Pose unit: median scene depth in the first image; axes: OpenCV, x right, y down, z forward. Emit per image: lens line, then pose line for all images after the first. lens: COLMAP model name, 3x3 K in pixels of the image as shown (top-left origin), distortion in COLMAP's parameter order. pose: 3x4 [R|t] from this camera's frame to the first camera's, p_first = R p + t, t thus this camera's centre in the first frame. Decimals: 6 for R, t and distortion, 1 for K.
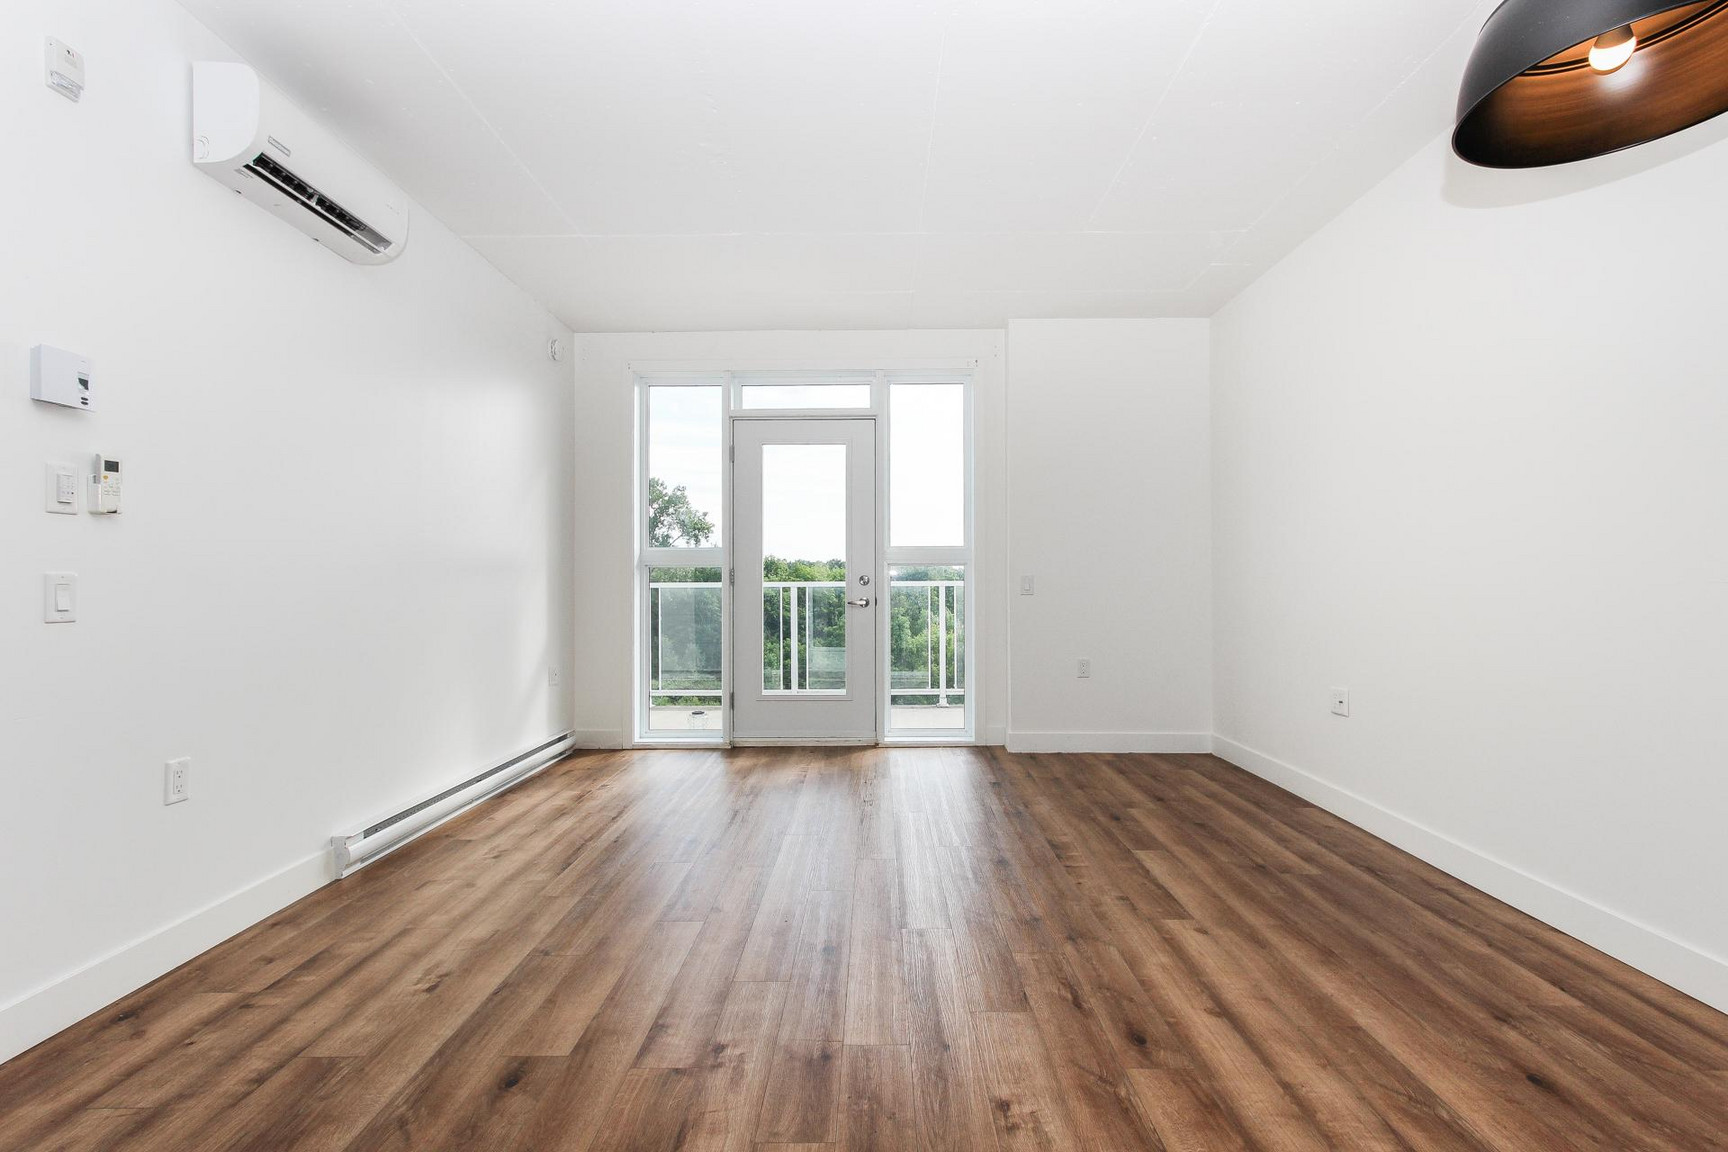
lens RADIAL K [[812.9, 0, 864.0], [0, 812.9, 576.0], [0, 0, 1]] dist [0.001123, 0.000892]
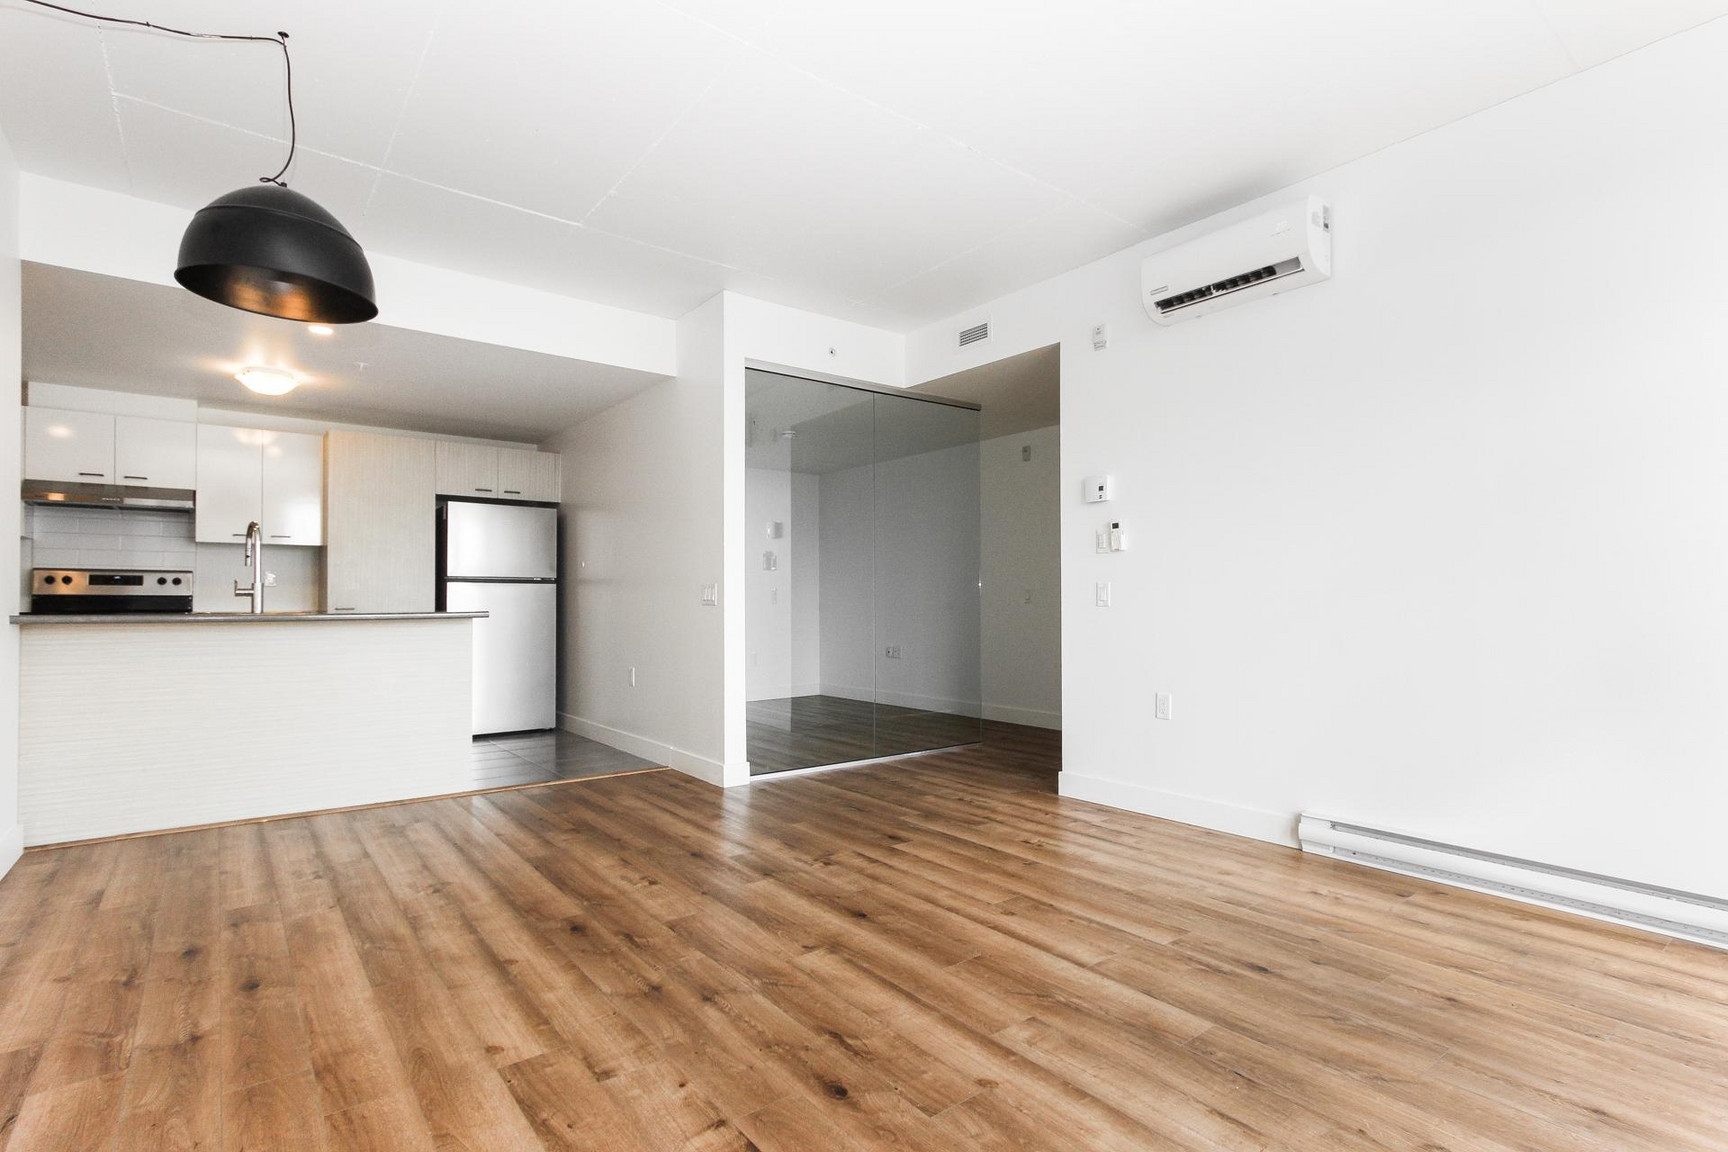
lens RADIAL K [[827.0, 0, 882.2], [0, 827.0, 590.7], [0, 0, 1]] dist [0.001531, 0.000729]
pose [[-0.770411, -0.000352, -0.637547, 0.561185], [0.012613, 0.999796, -0.015794, 0.030972], [0.637423, -0.020209, -0.770249, 1.633481]]
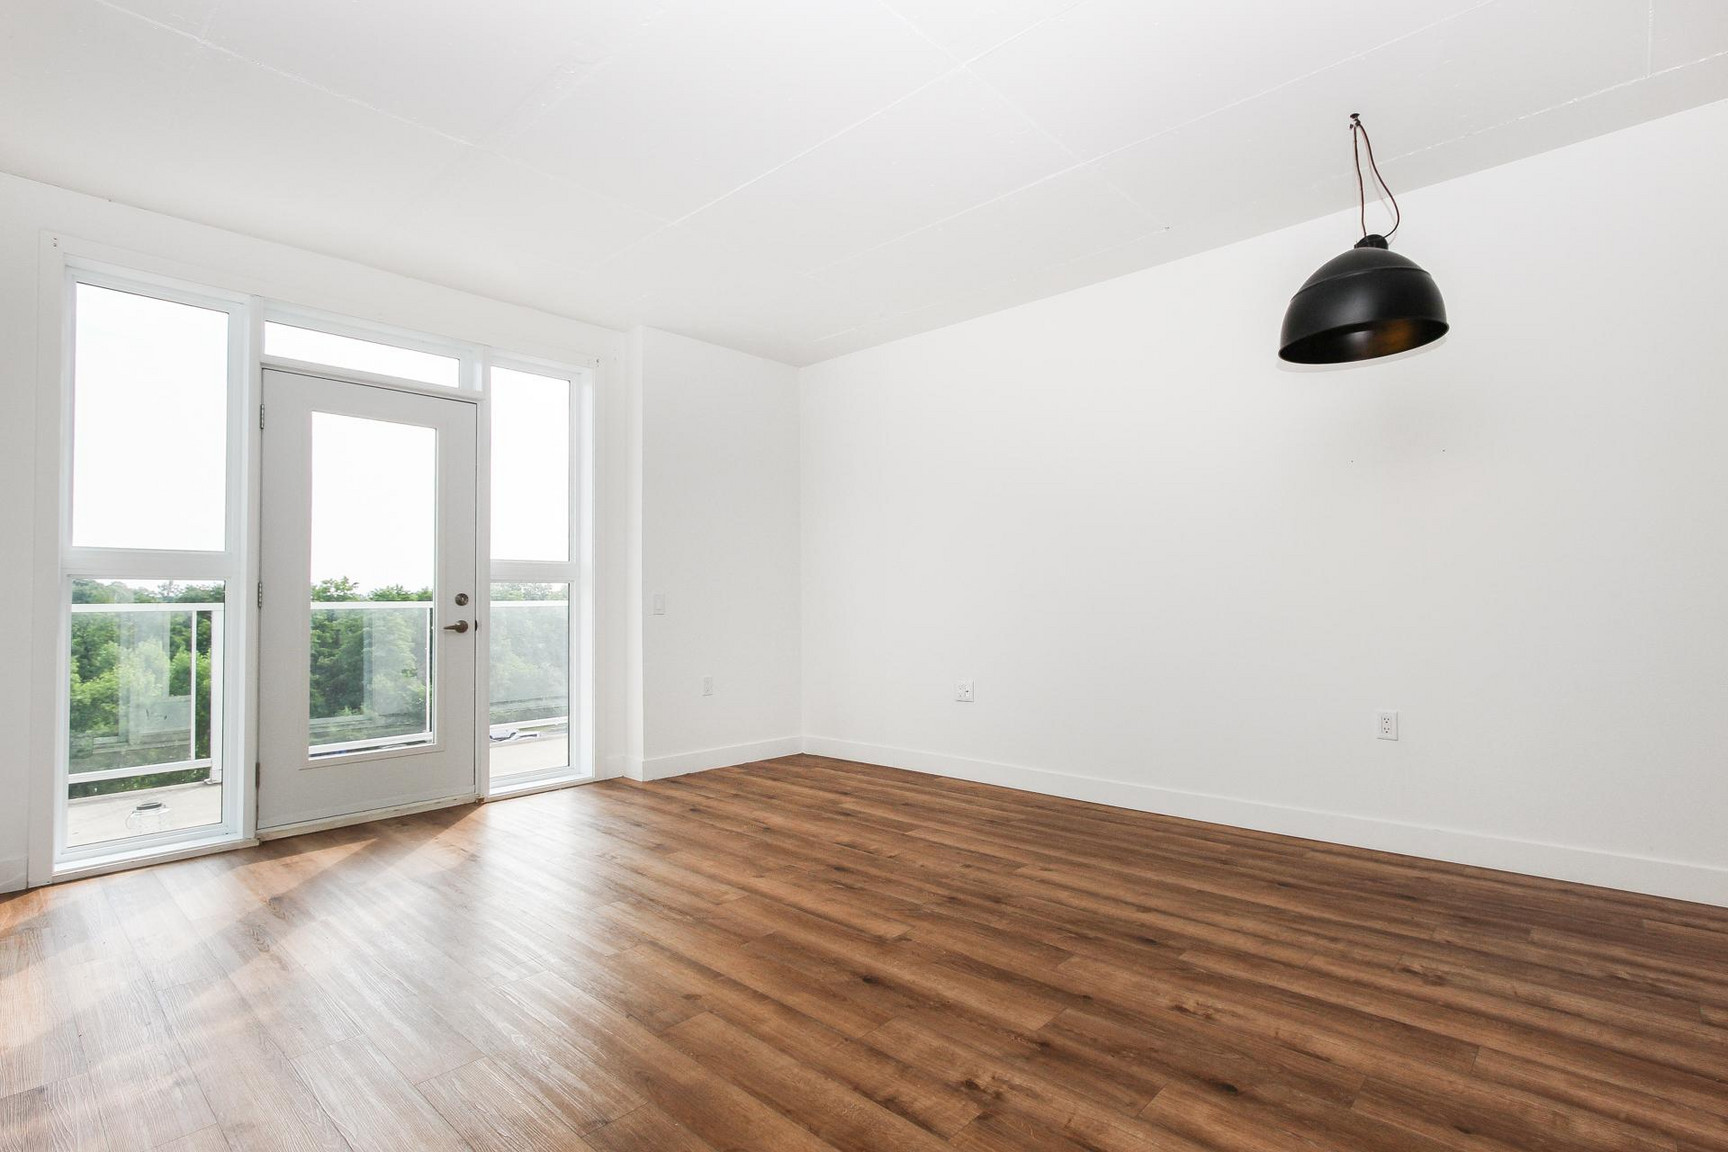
lens RADIAL K [[831.9, 0, 870.1], [0, 831.9, 574.8], [0, 0, 1]] dist [0.002523, 0.000423]
pose [[0.668255, 0.021047, 0.743635, -0.670938], [0.001558, 0.999558, -0.029691, 0.012619], [-0.743931, 0.020999, 0.667926, 0.292281]]
